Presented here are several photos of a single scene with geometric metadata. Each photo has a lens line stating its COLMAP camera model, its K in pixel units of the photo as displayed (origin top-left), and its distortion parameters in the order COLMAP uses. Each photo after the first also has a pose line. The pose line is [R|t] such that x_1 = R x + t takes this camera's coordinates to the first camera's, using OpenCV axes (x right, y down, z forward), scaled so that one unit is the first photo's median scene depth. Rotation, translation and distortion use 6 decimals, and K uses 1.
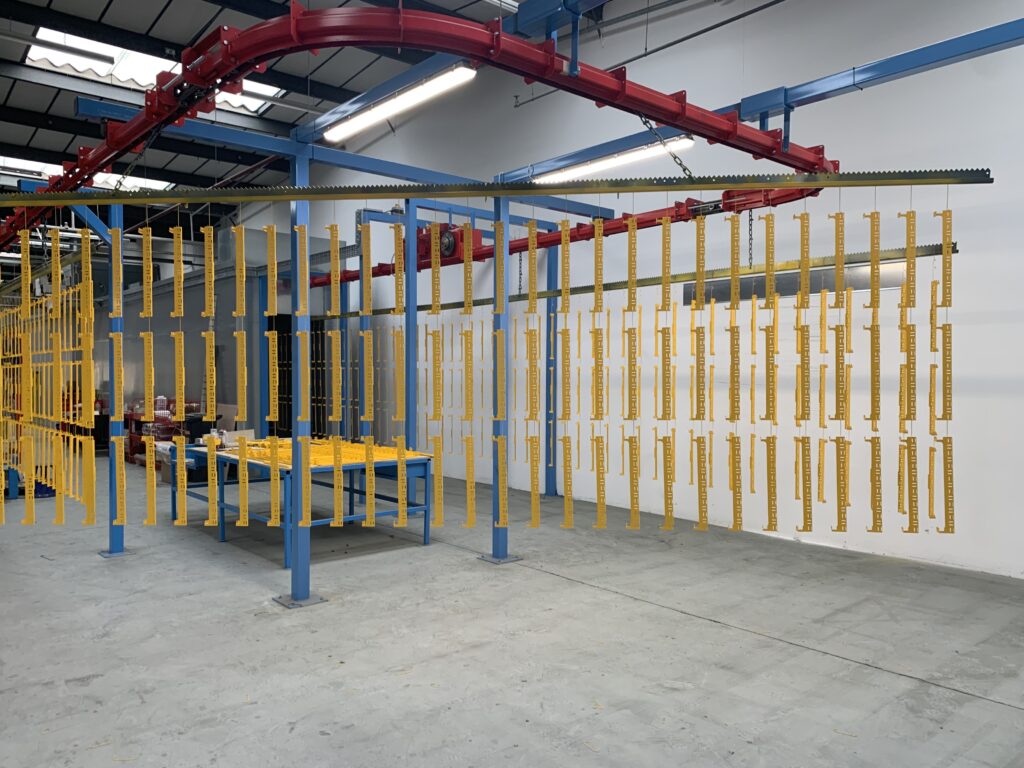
lens RADIAL K [[788.9, 0, 512.6], [0, 788.9, 388.5], [0, 0, 1]] dist [0.020697, -0.019927]
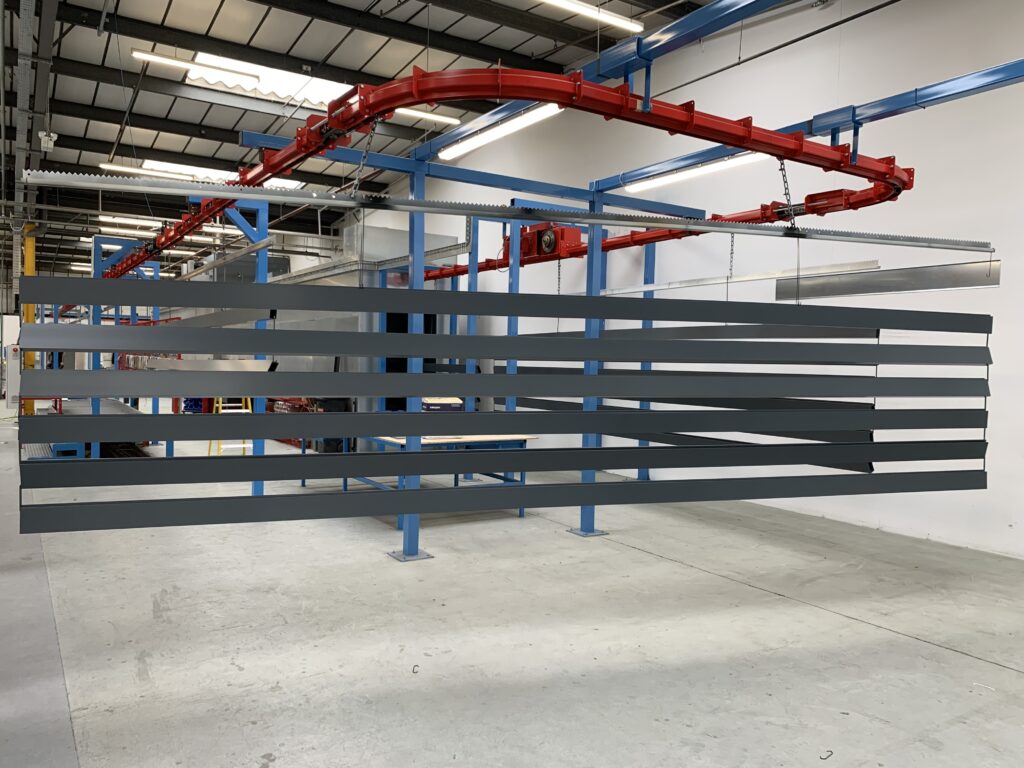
lens RADIAL K [[788.9, 0, 511.2], [0, 788.9, 380.5], [0, 0, 1]] dist [0.020697, -0.019927]
pose [[0.990138, 0.022407, -0.138295, 0.027450], [-0.021573, 0.999739, 0.007525, -0.000804], [0.138427, -0.004467, 0.990363, -0.105153]]
